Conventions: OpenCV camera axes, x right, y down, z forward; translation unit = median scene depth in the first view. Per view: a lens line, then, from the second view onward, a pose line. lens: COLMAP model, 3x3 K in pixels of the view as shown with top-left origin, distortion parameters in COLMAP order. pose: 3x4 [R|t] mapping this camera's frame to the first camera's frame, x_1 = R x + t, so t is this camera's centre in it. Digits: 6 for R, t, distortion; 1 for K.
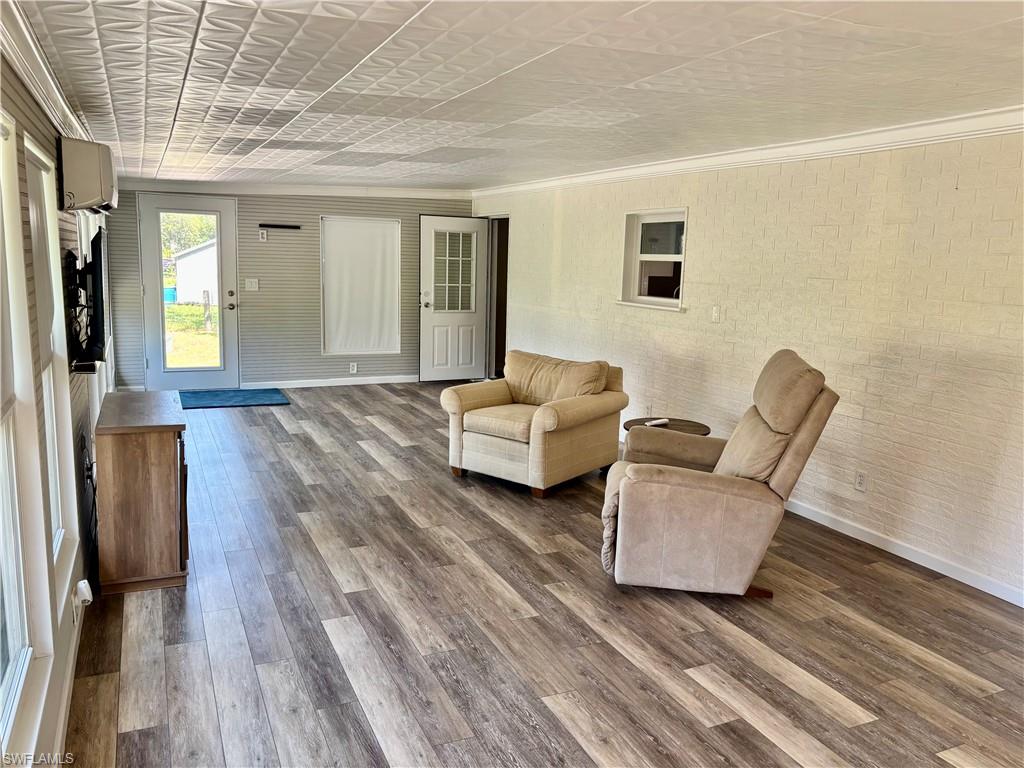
lens RADIAL K [[778.9, 0, 516.0], [0, 778.9, 388.1], [0, 0, 1]] dist [0.069575, -0.088292]
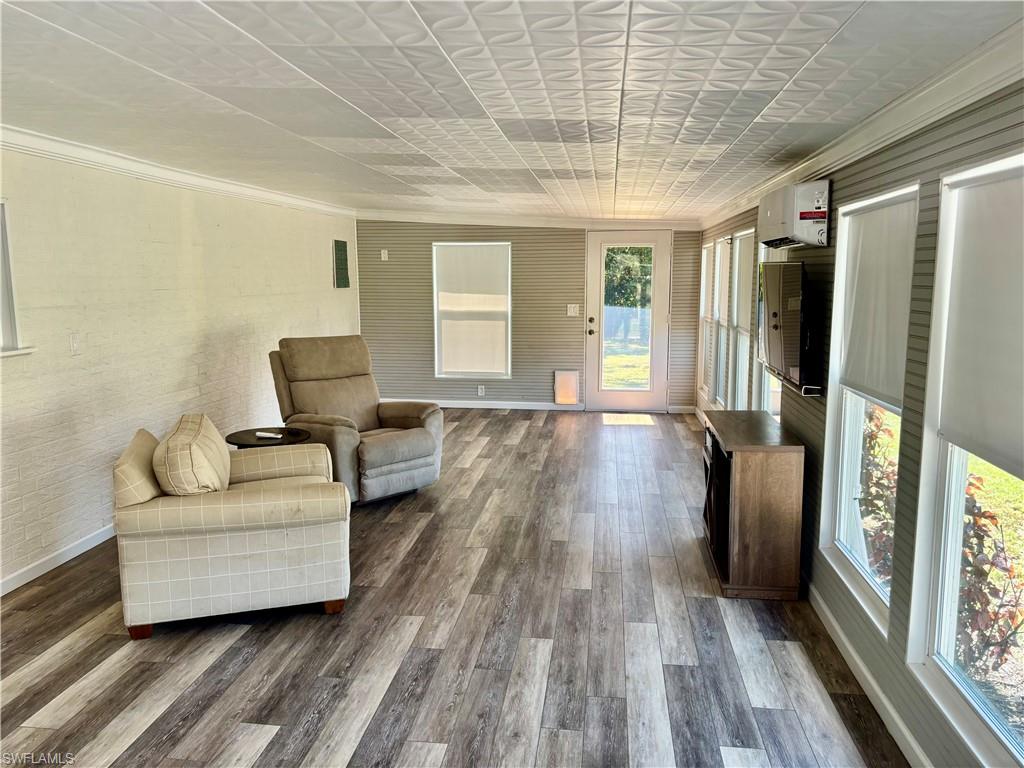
lens RADIAL K [[779.9, 0, 506.7], [0, 779.9, 390.5], [0, 0, 1]] dist [0.056455, -0.053342]
pose [[-0.843396, -0.105791, 0.526774, -0.569297], [0.069926, 0.950473, 0.302838, -0.278111], [-0.532722, 0.292247, -0.794228, 1.509720]]
